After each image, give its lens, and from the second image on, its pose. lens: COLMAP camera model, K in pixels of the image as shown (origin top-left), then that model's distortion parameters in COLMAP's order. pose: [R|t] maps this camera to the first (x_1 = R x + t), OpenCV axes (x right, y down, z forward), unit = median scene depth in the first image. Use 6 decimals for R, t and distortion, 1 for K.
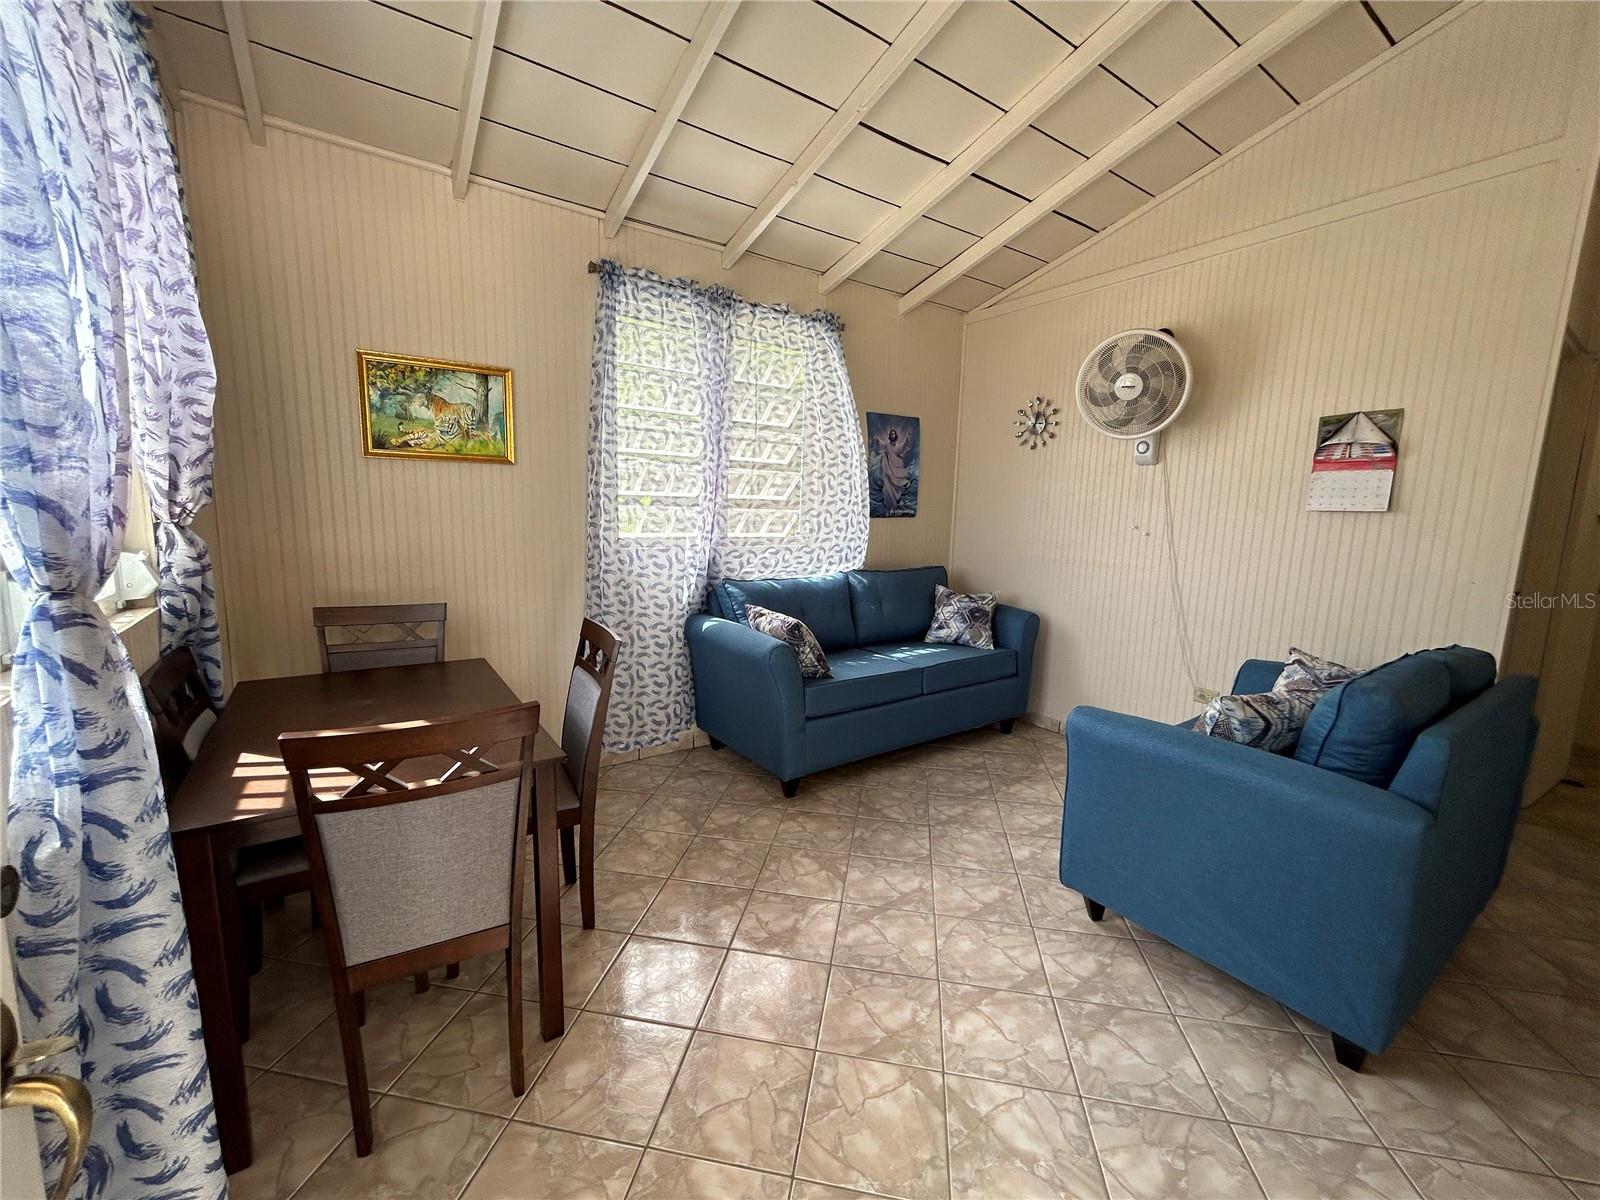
lens RADIAL K [[649.7, 0, 797.0], [0, 649.7, 595.4], [0, 0, 1]] dist [0.002611, 0.000264]
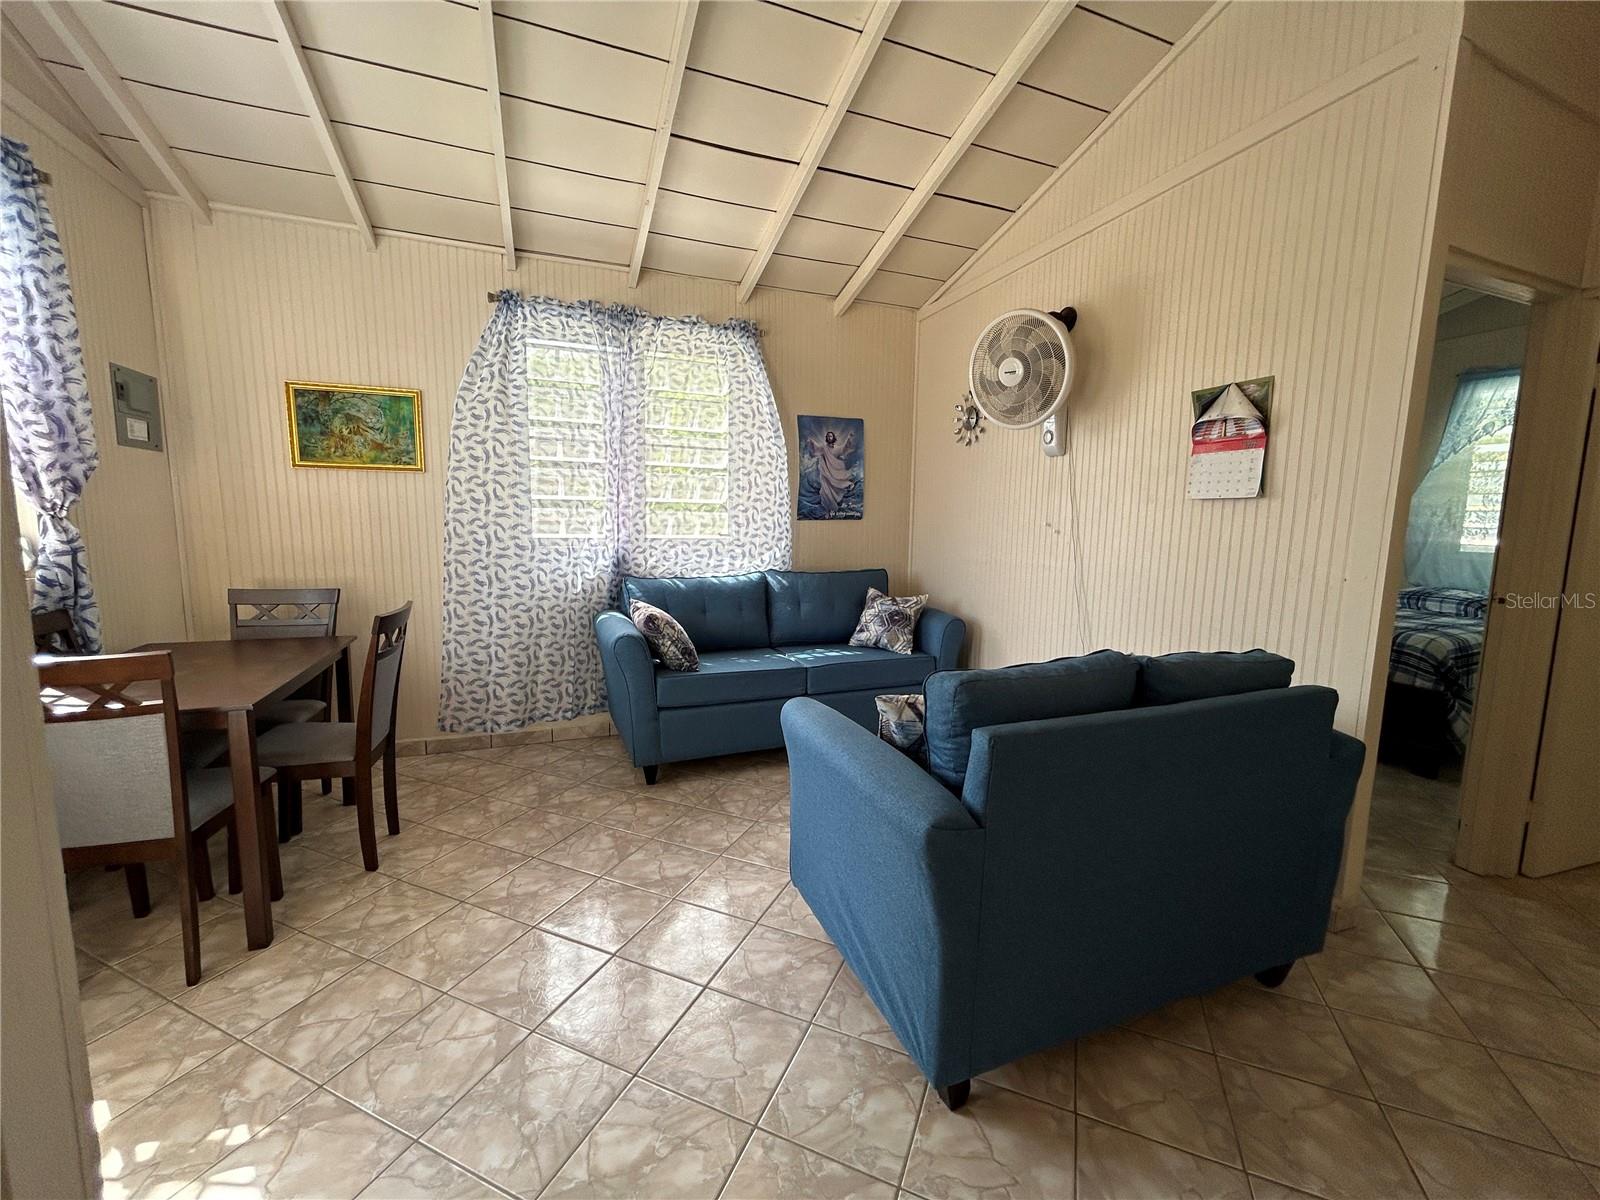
lens RADIAL K [[646.6, 0, 798.6], [0, 646.6, 599.0], [0, 0, 1]] dist [0.000121, 0.000359]
pose [[0.972791, 0.016764, -0.231077, 0.419978], [-0.021476, 0.999609, -0.017890, 0.025504], [0.230687, 0.022366, 0.972771, 0.037297]]
